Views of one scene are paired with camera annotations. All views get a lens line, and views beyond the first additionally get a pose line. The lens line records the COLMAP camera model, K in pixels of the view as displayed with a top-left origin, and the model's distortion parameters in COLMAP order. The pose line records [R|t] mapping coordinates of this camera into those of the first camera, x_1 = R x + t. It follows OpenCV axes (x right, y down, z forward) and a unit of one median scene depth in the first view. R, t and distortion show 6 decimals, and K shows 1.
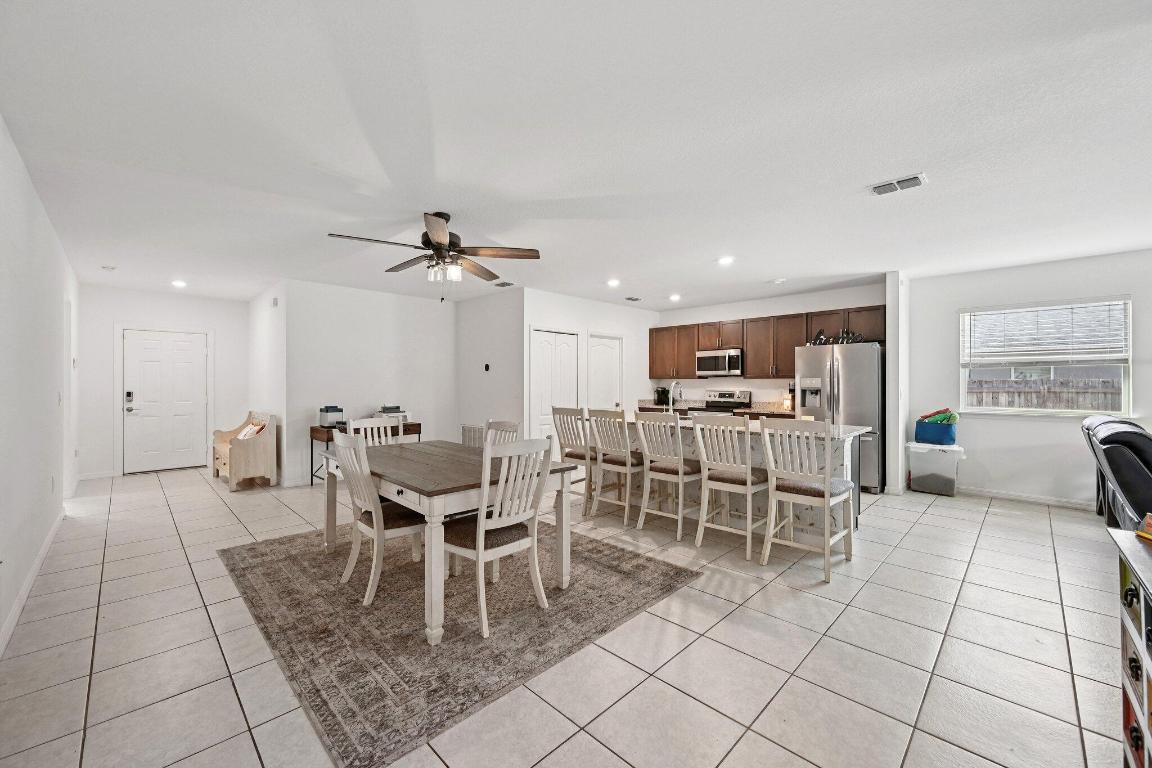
lens RADIAL K [[450.2, 0, 576.0], [0, 450.2, 384.0], [0, 0, 1]] dist [-0.000327, -0.000047]
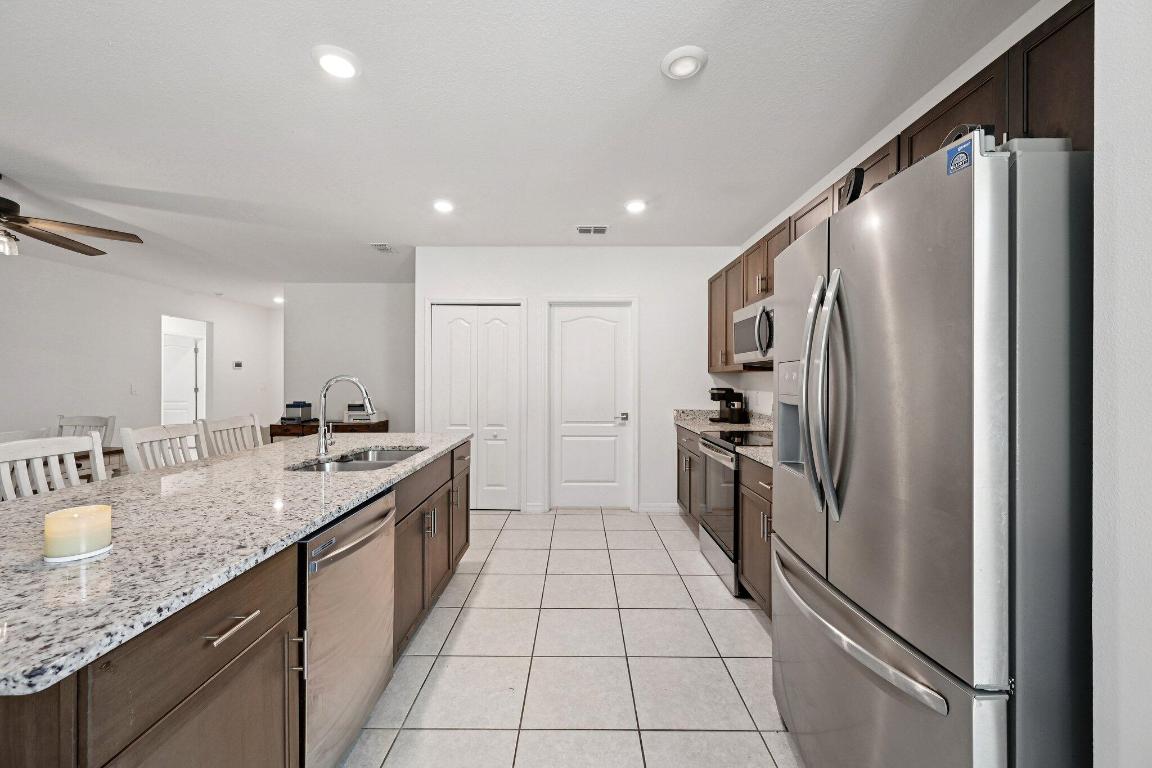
lens RADIAL K [[450.2, 0, 576.0], [0, 450.2, 384.0], [0, 0, 1]] dist [-0.000327, -0.000047]
pose [[0.699486, 0.013790, -0.714513, 0.457045], [-0.000762, 0.999828, 0.018550, -0.007083], [0.714646, -0.012431, 0.699376, 0.526153]]
